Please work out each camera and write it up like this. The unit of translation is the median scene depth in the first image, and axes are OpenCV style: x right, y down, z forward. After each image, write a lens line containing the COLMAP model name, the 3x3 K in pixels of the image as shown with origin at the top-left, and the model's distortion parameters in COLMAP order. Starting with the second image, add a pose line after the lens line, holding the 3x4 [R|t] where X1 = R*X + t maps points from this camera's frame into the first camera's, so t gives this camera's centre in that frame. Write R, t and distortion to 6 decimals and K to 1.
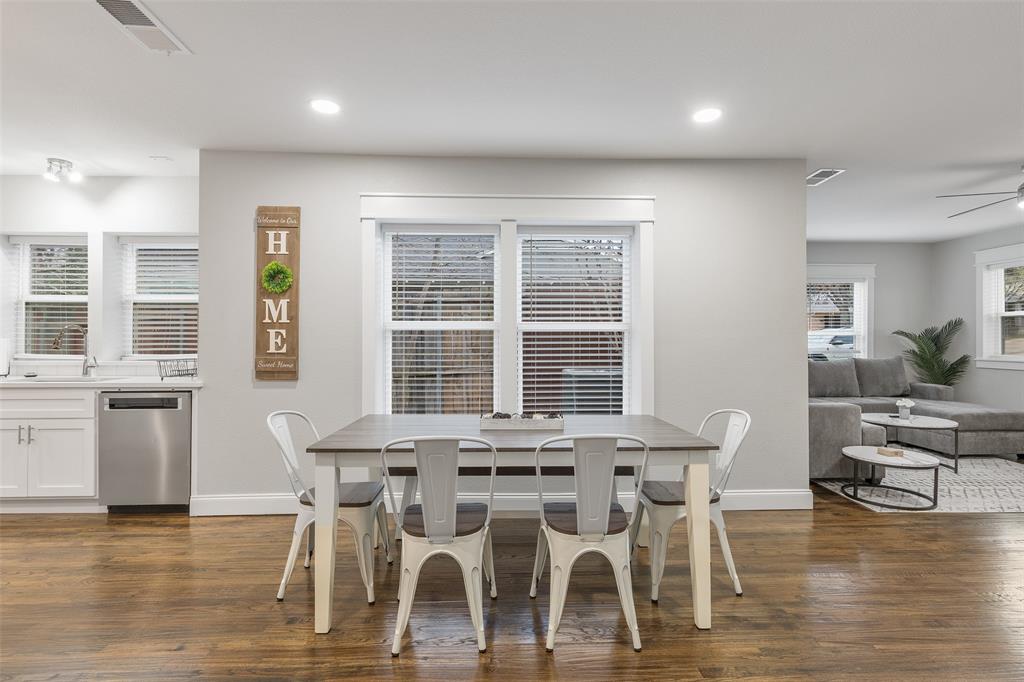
lens RADIAL K [[517.1, 0, 507.4], [0, 517.1, 338.4], [0, 0, 1]] dist [0.002081, 0.000615]
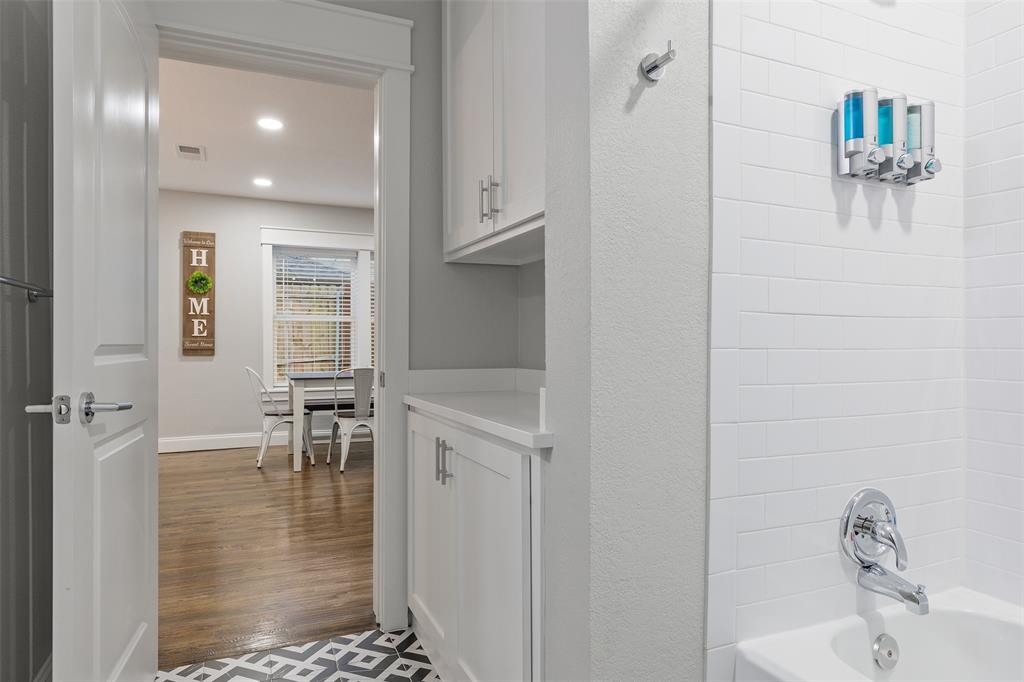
lens RADIAL K [[617.2, 0, 512.2], [0, 617.2, 345.6], [0, 0, 1]] dist [0.000435, -0.001231]
pose [[0.927783, -0.003210, 0.373105, -0.280376], [-0.000094, 0.999961, 0.008837, 0.038935], [-0.373119, -0.008234, 0.927747, -0.879389]]
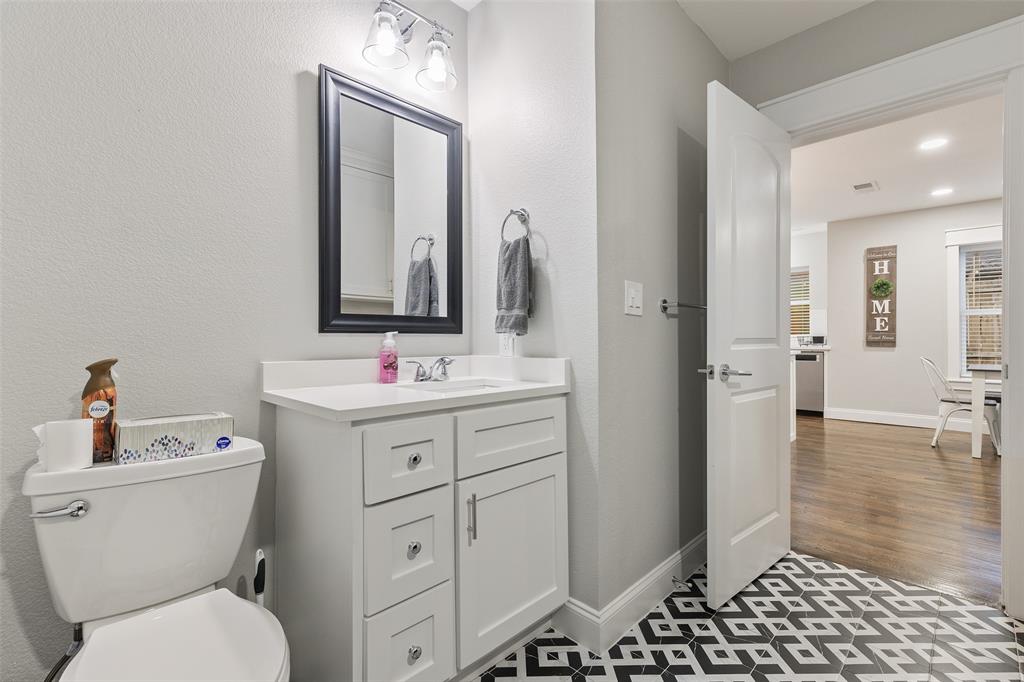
lens RADIAL K [[457.9, 0, 517.7], [0, 457.9, 340.8], [0, 0, 1]] dist [0.003087, -0.000796]
pose [[0.693155, 0.000429, -0.720789, -0.179248], [0.007953, 0.999934, 0.008243, 0.038585], [0.720745, -0.011446, 0.693106, -0.953289]]
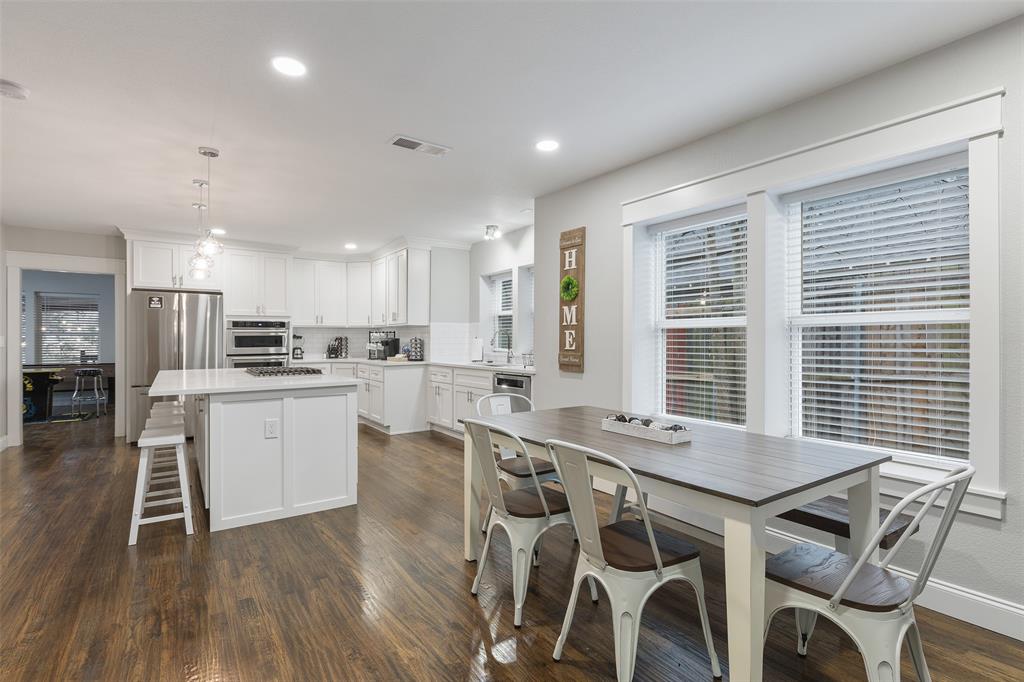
lens RADIAL K [[491.9, 0, 509.4], [0, 491.9, 340.9], [0, 0, 1]] dist [0.002382, 0.000480]
pose [[0.541484, -0.000117, -0.840711, 0.455443], [0.006887, 0.999967, 0.004297, 0.001252], [0.840683, -0.008116, 0.541467, 0.245011]]
